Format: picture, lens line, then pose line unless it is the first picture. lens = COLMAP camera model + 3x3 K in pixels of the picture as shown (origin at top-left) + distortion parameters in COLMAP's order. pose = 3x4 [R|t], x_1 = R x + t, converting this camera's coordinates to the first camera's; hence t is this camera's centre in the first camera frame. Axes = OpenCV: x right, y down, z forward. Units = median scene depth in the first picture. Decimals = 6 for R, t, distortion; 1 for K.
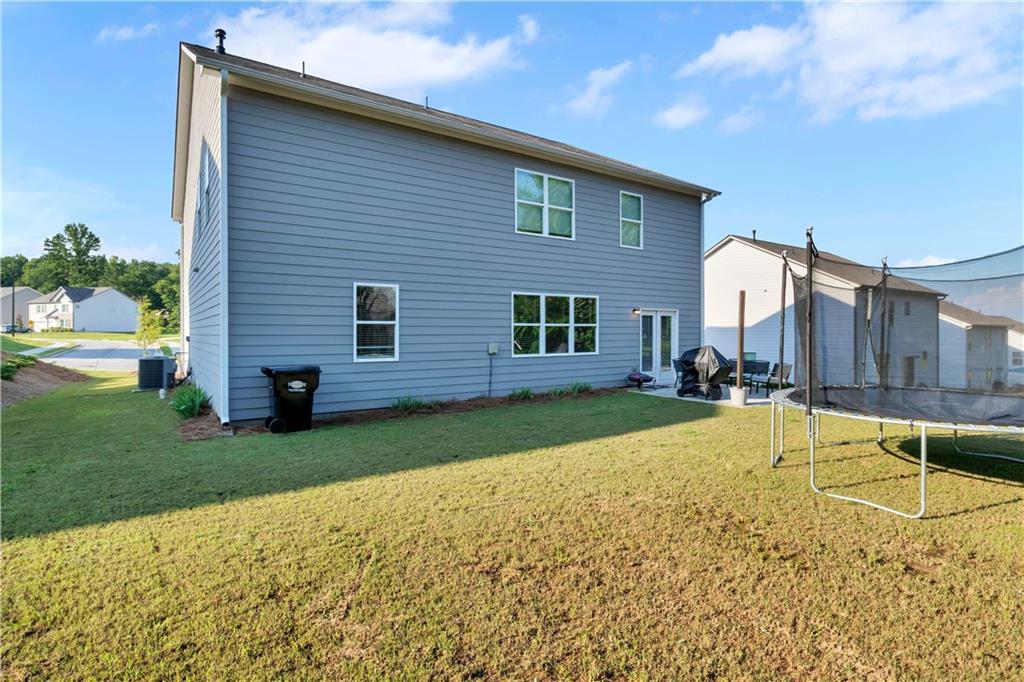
lens RADIAL K [[524.4, 0, 512.1], [0, 524.4, 338.1], [0, 0, 1]] dist [-0.000336, 0.000042]
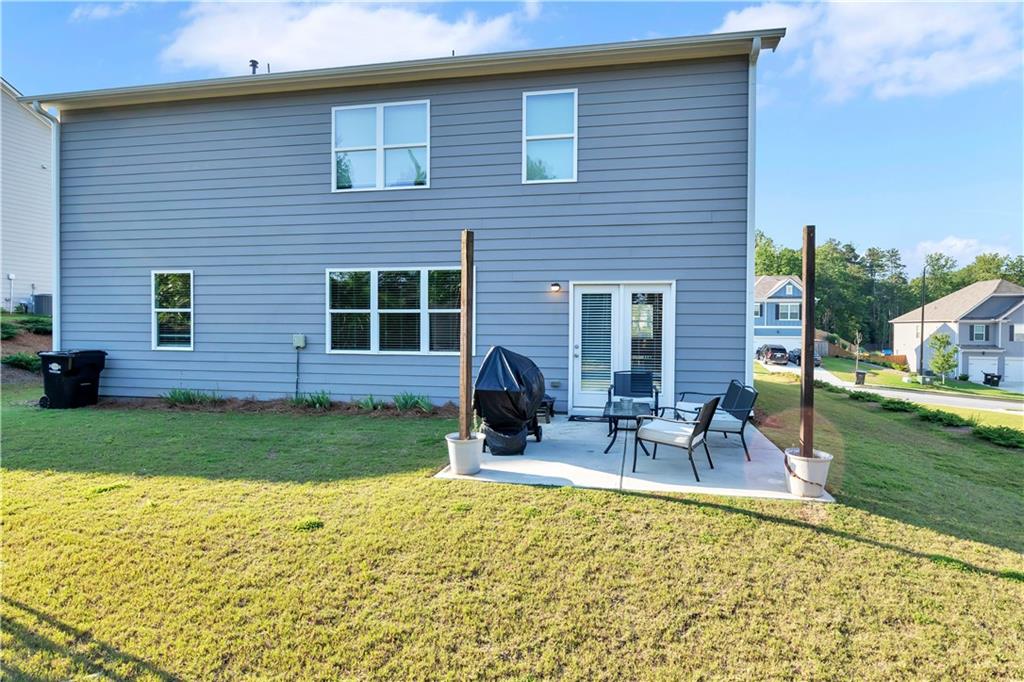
lens RADIAL K [[605.1, 0, 512.0], [0, 605.1, 337.3], [0, 0, 1]] dist [0.005857, 0.000480]
pose [[0.682506, 0.020948, -0.730579, 0.833328], [-0.013075, 0.999779, 0.016452, -0.005384], [0.730763, -0.001676, 0.682630, 0.576100]]
